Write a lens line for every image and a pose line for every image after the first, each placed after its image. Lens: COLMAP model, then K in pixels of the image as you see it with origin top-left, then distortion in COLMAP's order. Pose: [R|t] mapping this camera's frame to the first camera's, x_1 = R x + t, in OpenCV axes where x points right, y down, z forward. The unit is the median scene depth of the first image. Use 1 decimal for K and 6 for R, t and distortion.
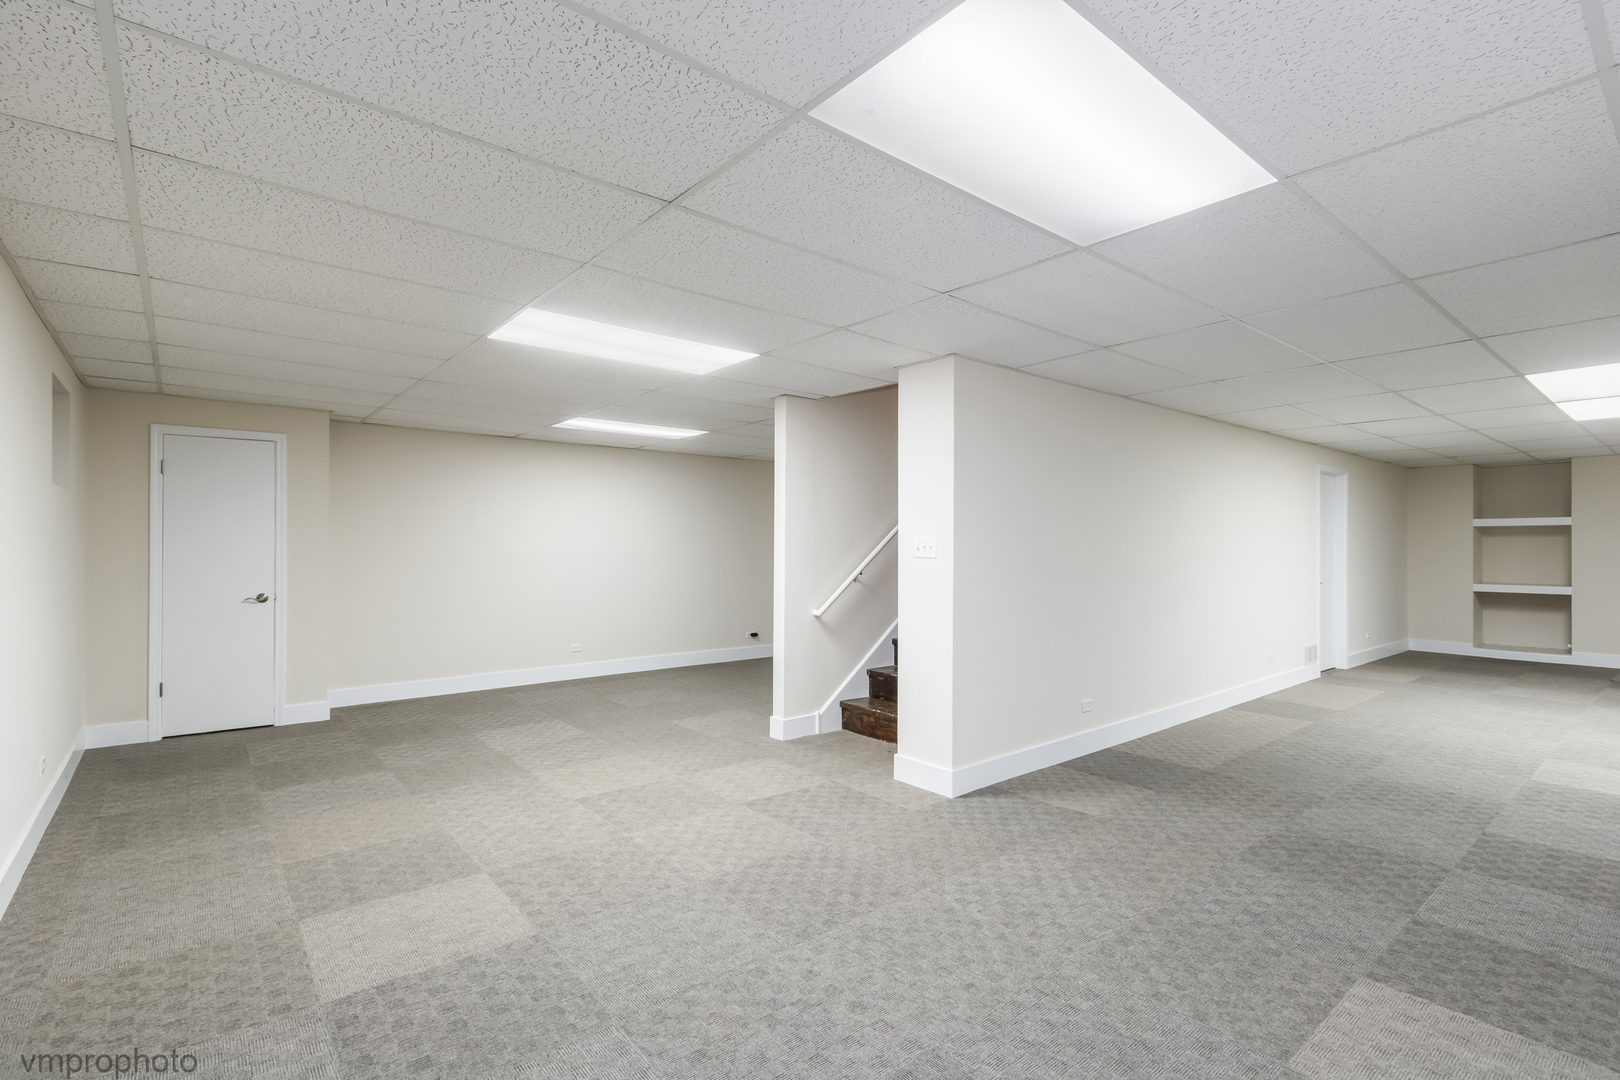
lens RADIAL K [[752.1, 0, 812.5], [0, 752.1, 546.3], [0, 0, 1]] dist [-0.001654, -0.000655]
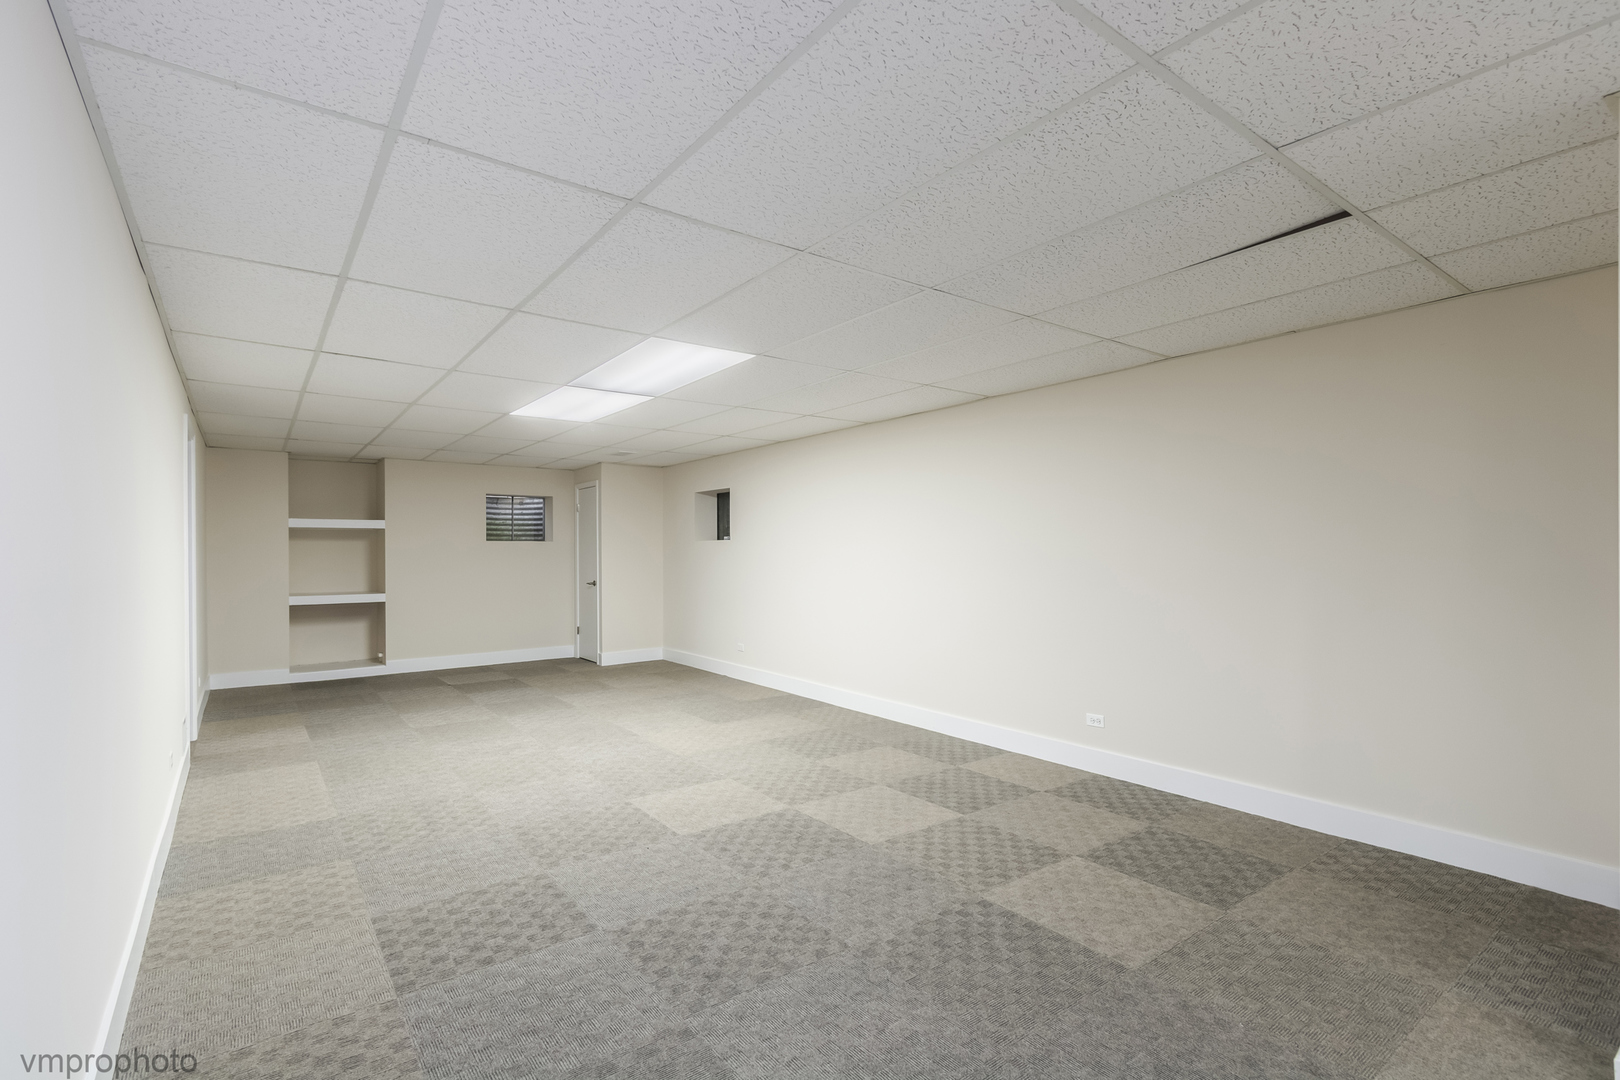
lens RADIAL K [[752.1, 0, 812.5], [0, 752.1, 546.3], [0, 0, 1]] dist [-0.001654, -0.000655]
pose [[0.043615, 0.012457, 0.998971, 0.081214], [0.002859, 0.999917, -0.012594, 0.007498], [-0.999044, 0.003405, 0.043576, 0.412766]]
